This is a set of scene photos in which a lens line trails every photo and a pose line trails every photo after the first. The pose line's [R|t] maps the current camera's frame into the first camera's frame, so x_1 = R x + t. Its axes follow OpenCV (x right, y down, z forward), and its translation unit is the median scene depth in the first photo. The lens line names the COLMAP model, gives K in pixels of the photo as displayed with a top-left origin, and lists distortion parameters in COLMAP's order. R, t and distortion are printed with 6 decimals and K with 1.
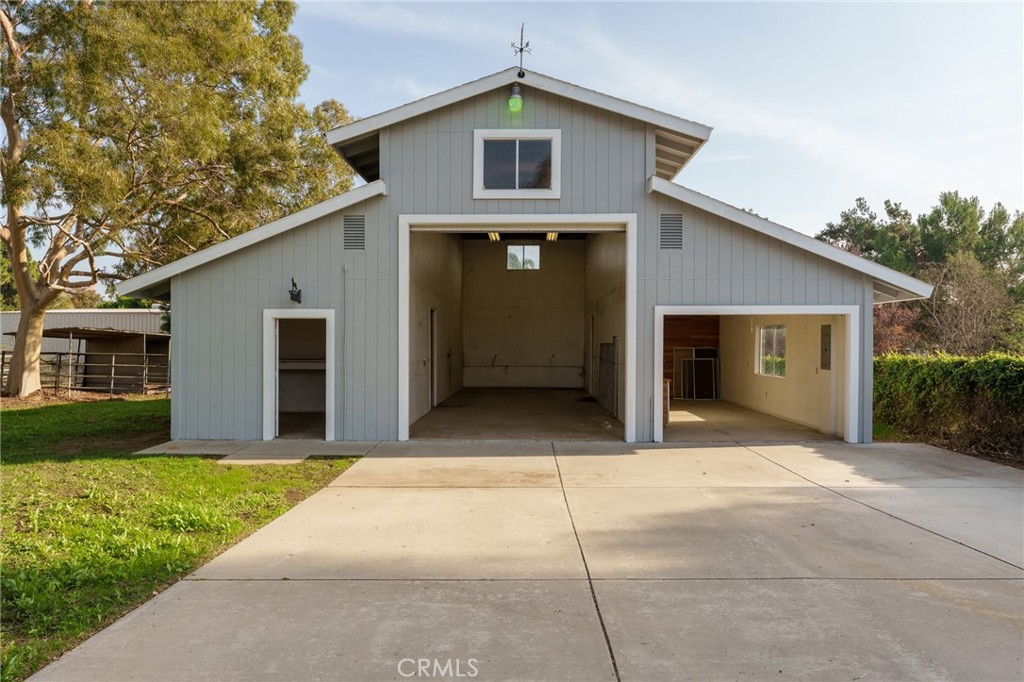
lens RADIAL K [[617.7, 0, 507.2], [0, 617.7, 340.7], [0, 0, 1]] dist [0.001090, -0.001895]
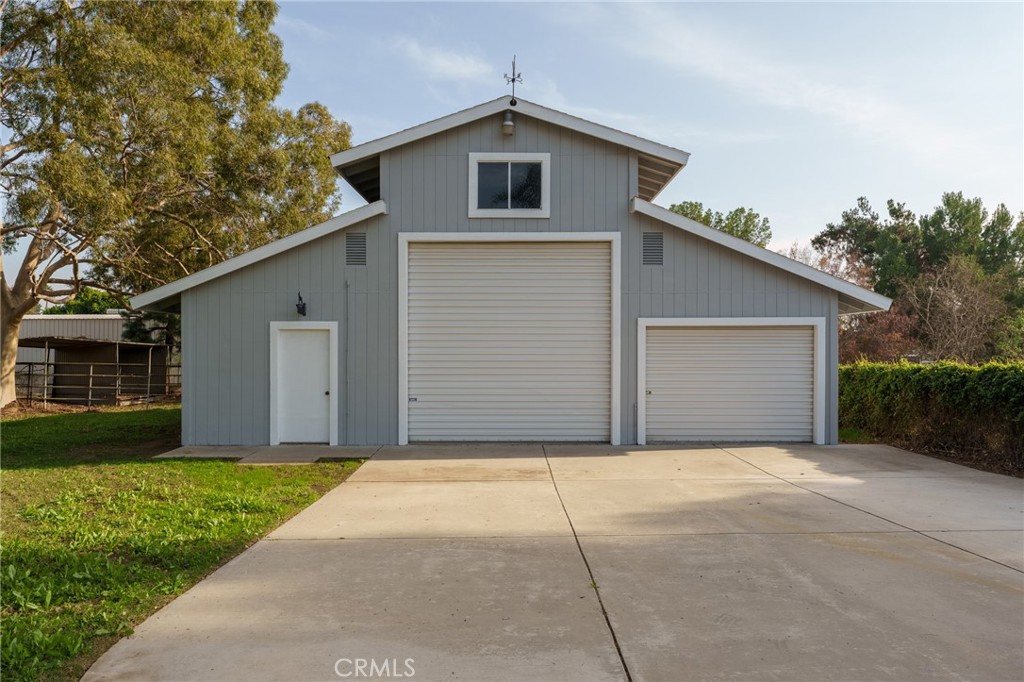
lens RADIAL K [[684.4, 0, 506.5], [0, 684.4, 347.6], [0, 0, 1]] dist [0.004064, 0.003936]
pose [[0.999670, -0.002753, 0.025525, -0.020266], [0.002731, 0.999996, 0.000906, -0.006479], [-0.025527, -0.000836, 0.999674, -0.186379]]
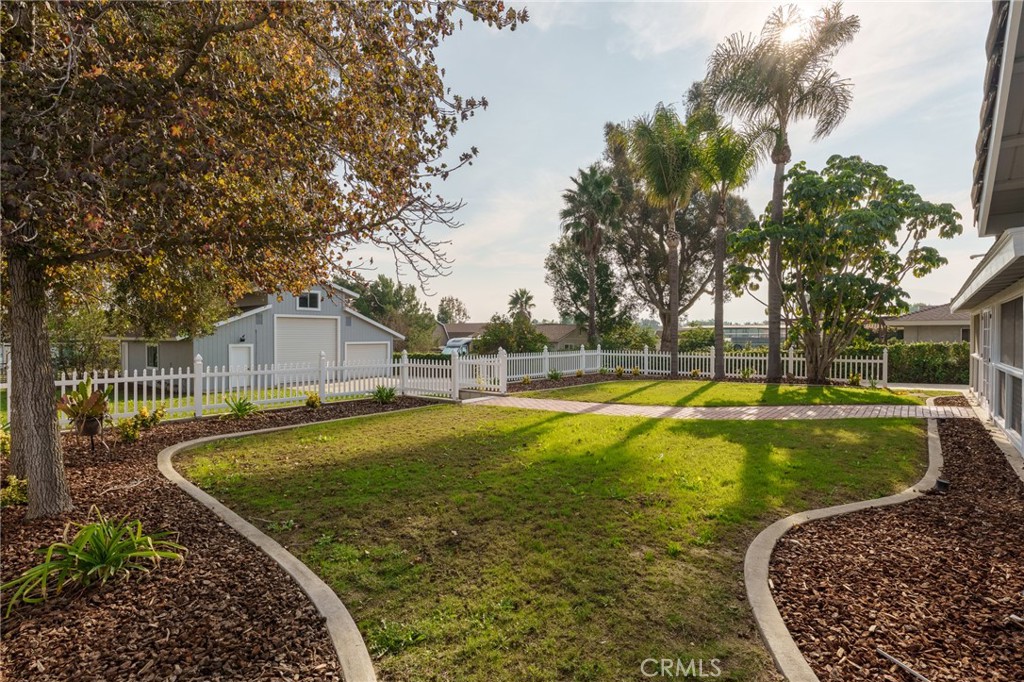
lens RADIAL K [[510.7, 0, 508.8], [0, 510.7, 342.9], [0, 0, 1]] dist [-0.003814, -0.000691]
pose [[0.609138, -0.012023, 0.792973, -1.541460], [0.000131, 0.999887, 0.015059, -0.096133], [-0.793064, -0.009069, 0.609071, -1.572607]]
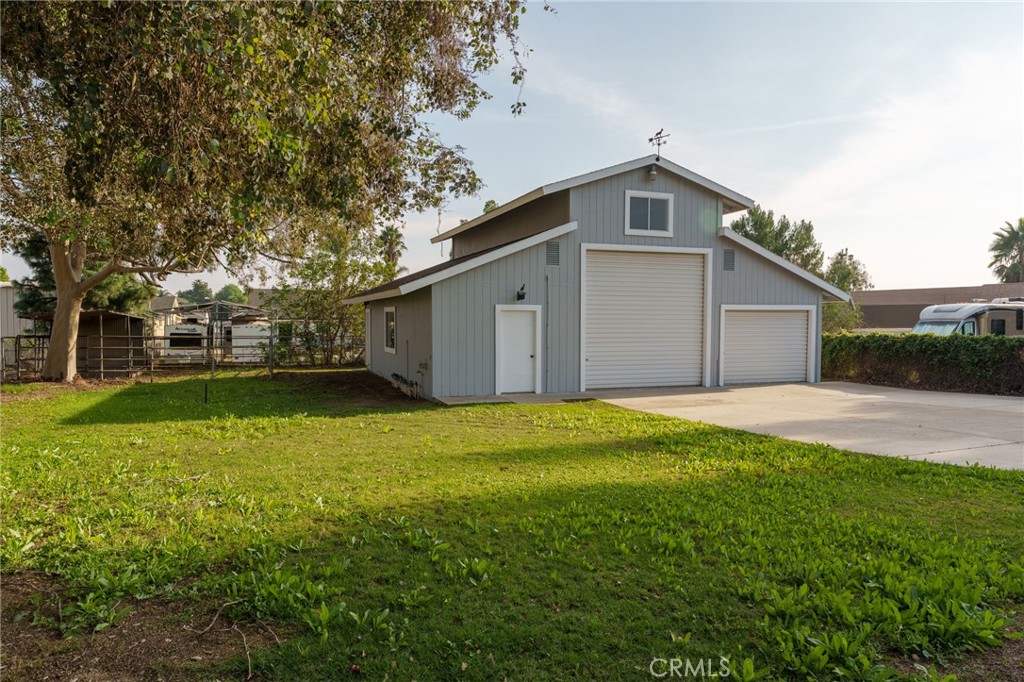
lens RADIAL K [[684.4, 0, 515.4], [0, 684.4, 339.7], [0, 0, 1]] dist [0.004064, 0.003936]
pose [[0.928769, -0.011195, 0.370489, -0.964860], [-0.000803, 0.999481, 0.032214, -0.020950], [-0.370657, -0.030217, 0.928278, -0.514267]]
